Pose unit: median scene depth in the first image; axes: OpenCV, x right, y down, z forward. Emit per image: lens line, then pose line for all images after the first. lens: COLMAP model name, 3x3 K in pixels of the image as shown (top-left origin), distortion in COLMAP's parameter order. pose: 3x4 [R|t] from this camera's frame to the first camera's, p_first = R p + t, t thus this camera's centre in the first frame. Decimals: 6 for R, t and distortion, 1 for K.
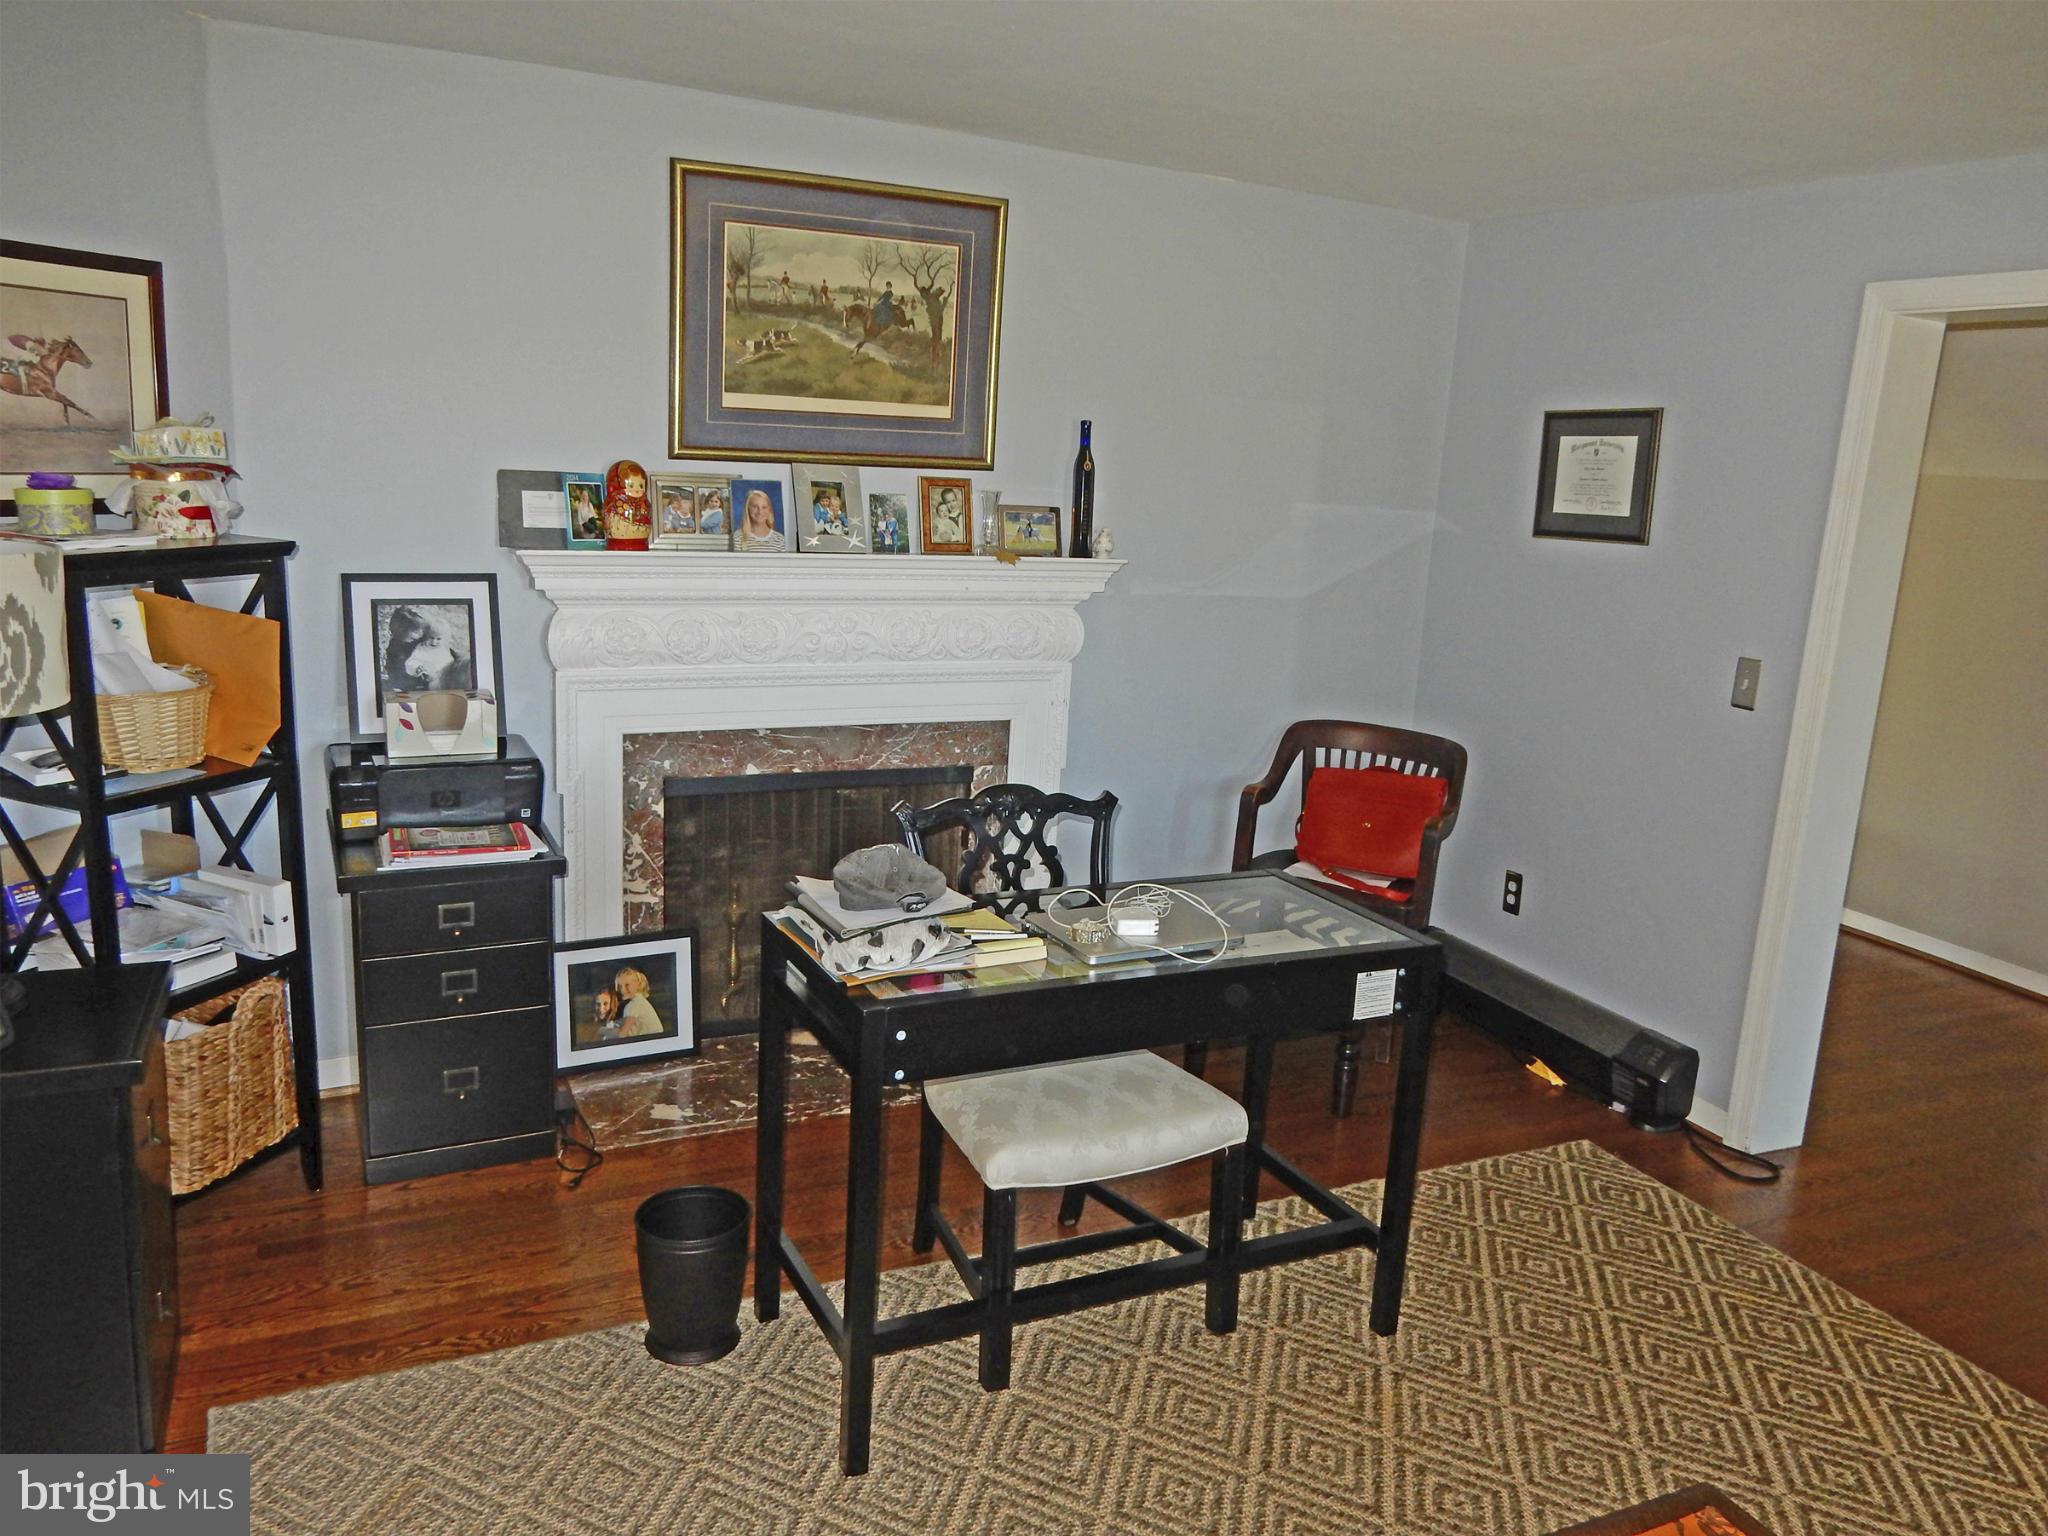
lens RADIAL K [[1530.2, 0, 1025.7], [0, 1530.2, 768.6], [0, 0, 1]] dist [-0.006484, -0.000382]
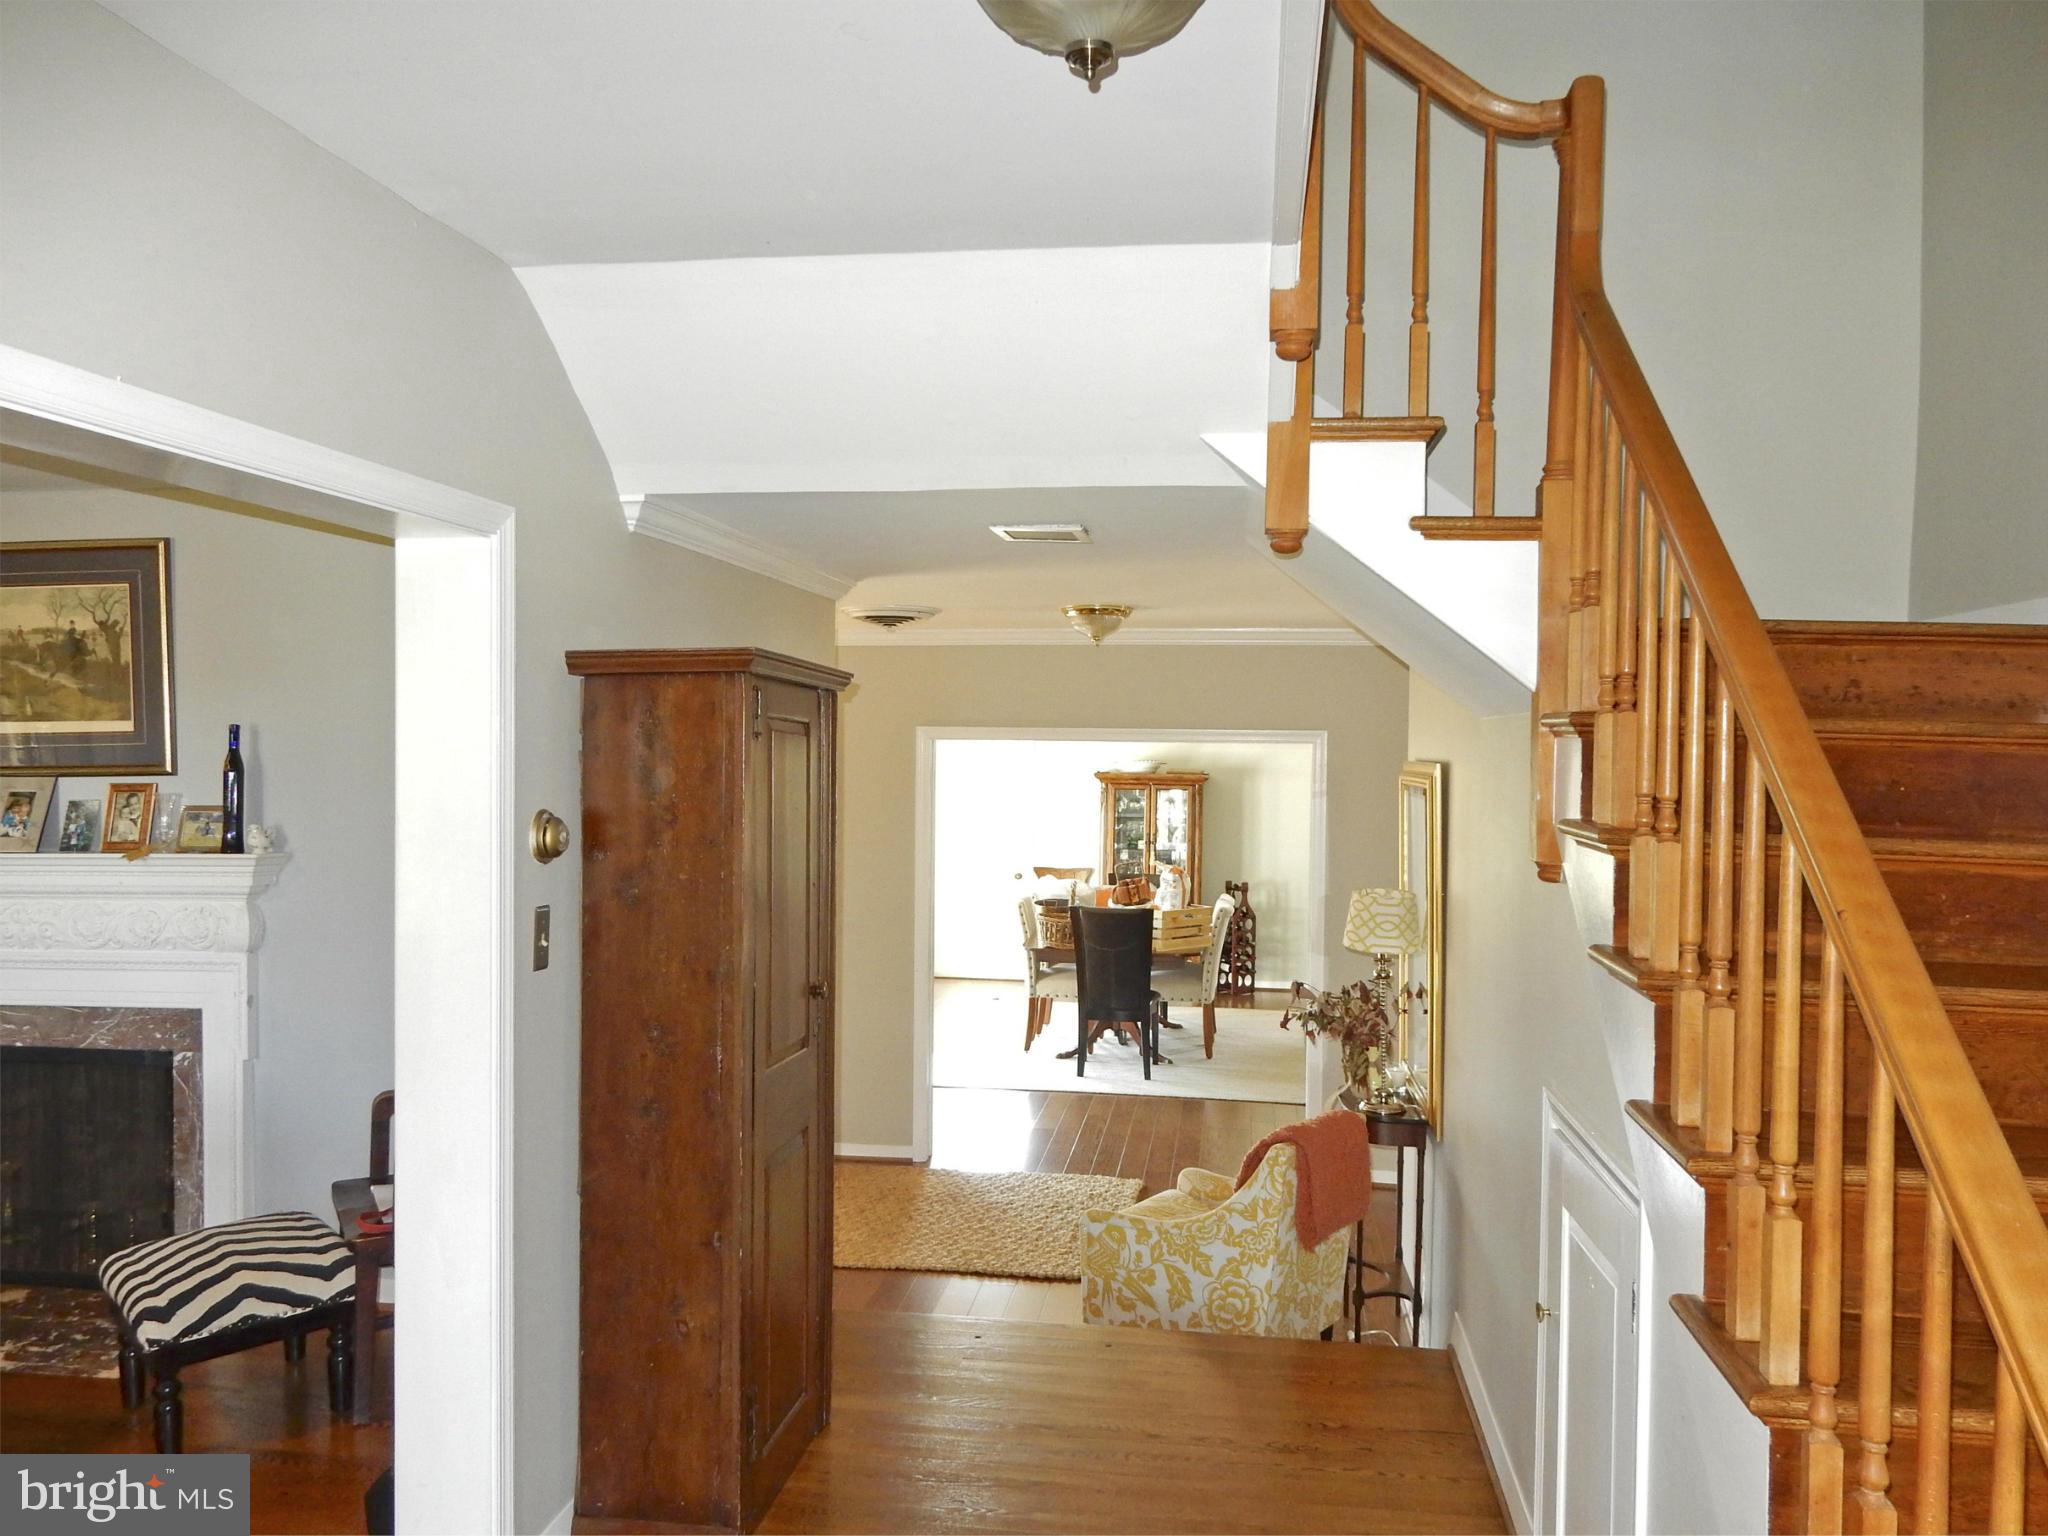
lens RADIAL K [[1530.2, 0, 1026.0], [0, 1530.2, 775.2], [0, 0, 1]] dist [-0.006484, -0.000382]
pose [[0.825553, -0.047354, -0.562334, 1.114719], [-0.065641, 0.981651, -0.179030, -0.041273], [0.560494, 0.184711, 0.807297, 0.474803]]
